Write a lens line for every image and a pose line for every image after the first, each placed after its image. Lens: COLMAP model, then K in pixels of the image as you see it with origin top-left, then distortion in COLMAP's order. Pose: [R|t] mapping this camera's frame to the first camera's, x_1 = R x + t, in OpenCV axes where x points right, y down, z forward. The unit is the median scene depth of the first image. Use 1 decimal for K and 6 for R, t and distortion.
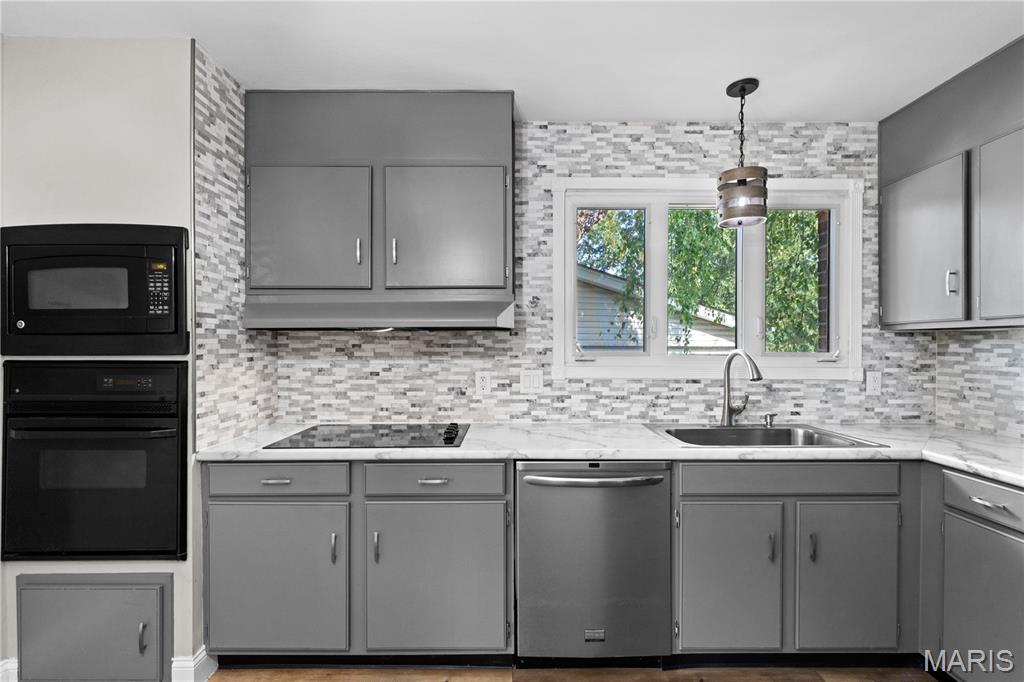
lens RADIAL K [[467.9, 0, 506.9], [0, 467.9, 346.1], [0, 0, 1]] dist [0.000444, -0.000407]
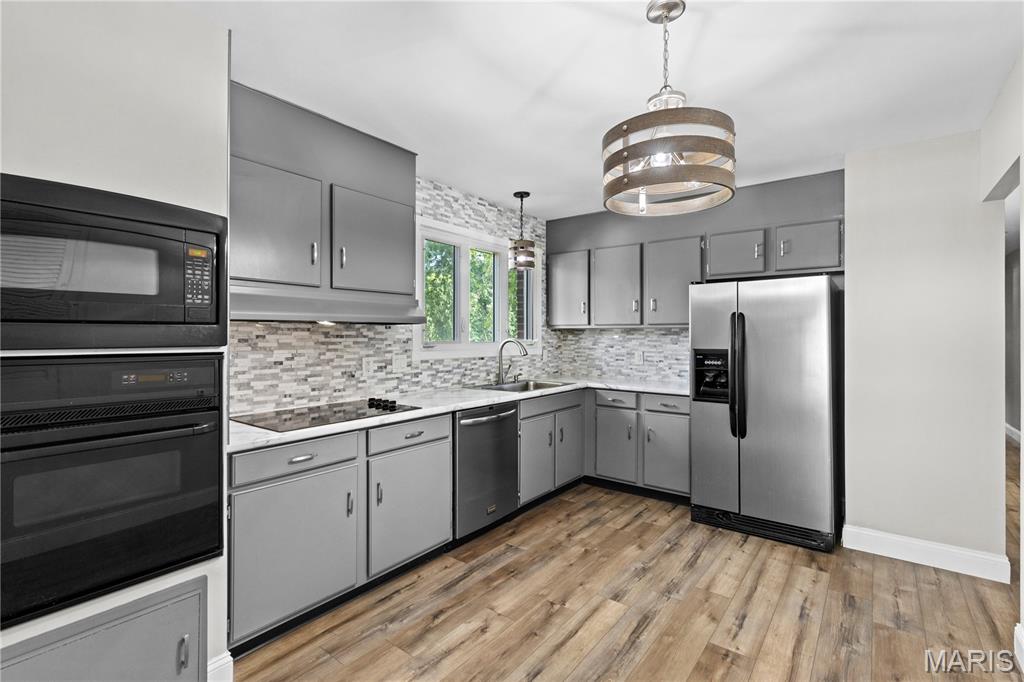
lens RADIAL K [[467.9, 0, 501.4], [0, 467.9, 326.9], [0, 0, 1]] dist [0.000444, -0.000407]
pose [[0.623546, 0.015581, 0.781631, -0.814611], [0.000840, 0.999787, -0.020600, -0.000559], [-0.781786, 0.013501, 0.623400, -0.056281]]
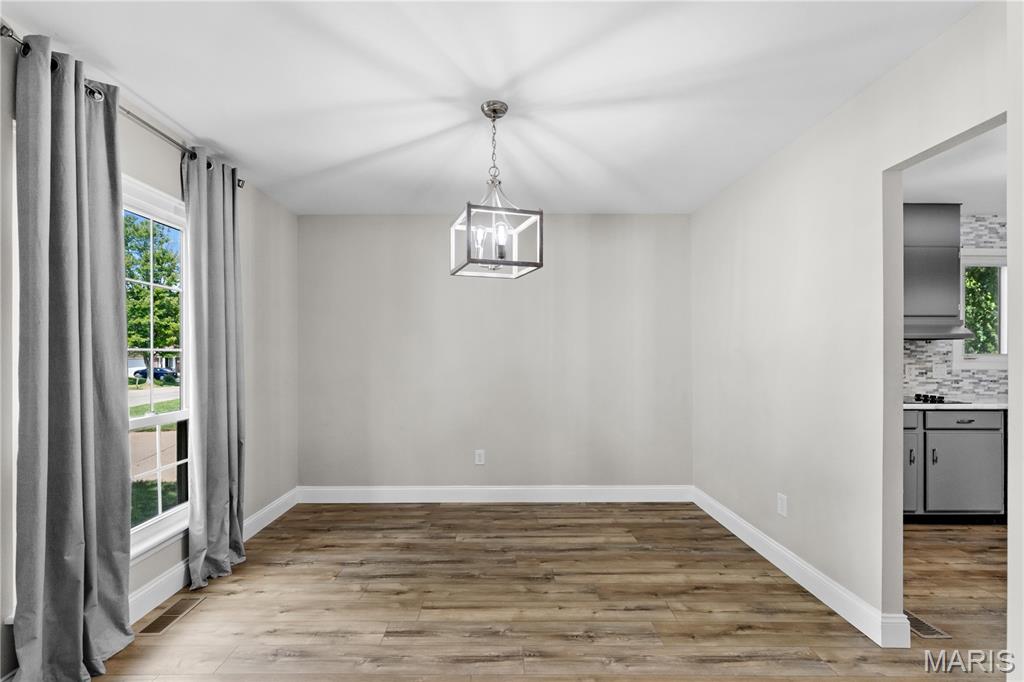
lens RADIAL K [[467.9, 0, 516.5], [0, 467.9, 348.7], [0, 0, 1]] dist [0.000444, -0.000407]
pose [[0.999677, 0.007936, 0.024128, -1.493731], [-0.007795, 0.999952, -0.005936, 0.017964], [-0.024174, 0.005746, 0.999691, -0.620739]]
